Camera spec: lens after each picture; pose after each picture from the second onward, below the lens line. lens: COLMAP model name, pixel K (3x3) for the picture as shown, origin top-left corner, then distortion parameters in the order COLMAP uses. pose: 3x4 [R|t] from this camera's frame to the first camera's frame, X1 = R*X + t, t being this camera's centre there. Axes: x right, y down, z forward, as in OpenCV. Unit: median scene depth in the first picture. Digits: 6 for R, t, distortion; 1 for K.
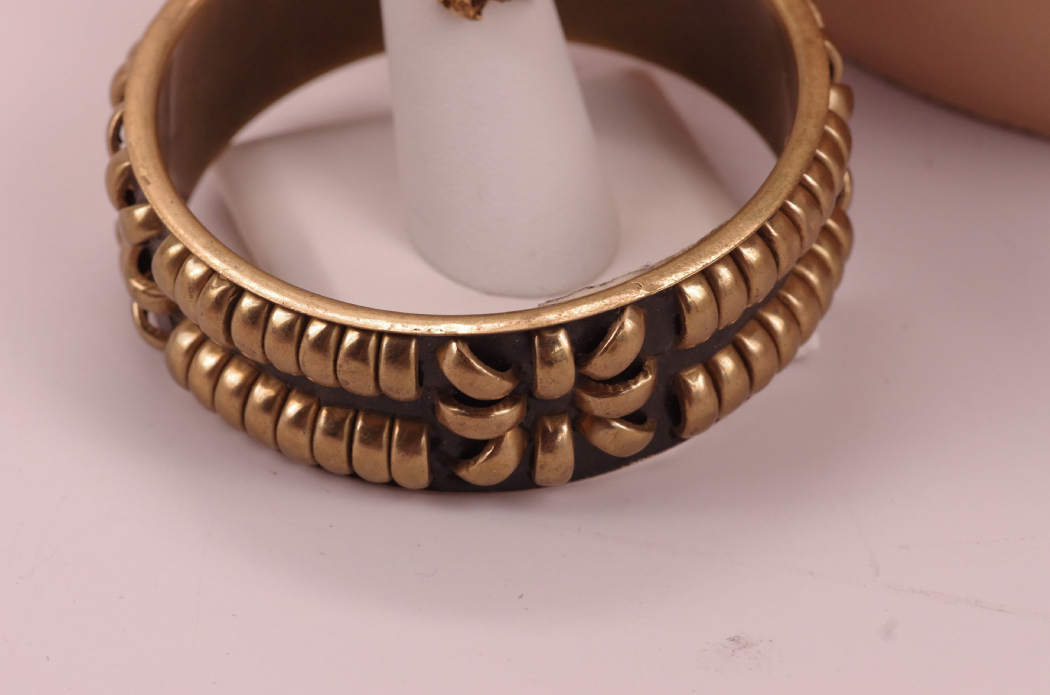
lens RADIAL K [[5515.4, 0, 525.0], [0, 5515.4, 347.5], [0, 0, 1]] dist [0.165254, -0.842032]
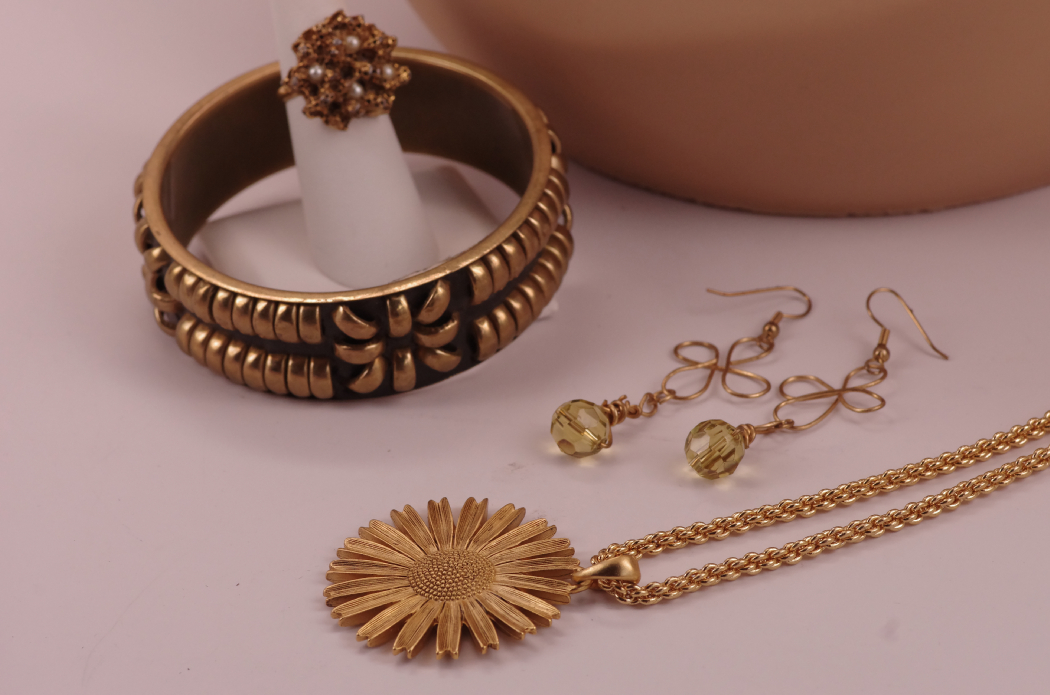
lens RADIAL K [[5515.4, 0, 525.0], [0, 5515.4, 347.5], [0, 0, 1]] dist [0.165254, -0.842032]
pose [[0.997858, -0.065192, 0.005505, 0.033869], [0.065422, 0.994865, -0.077231, 0.146489], [-0.000442, 0.077425, 0.996998, -0.717693]]
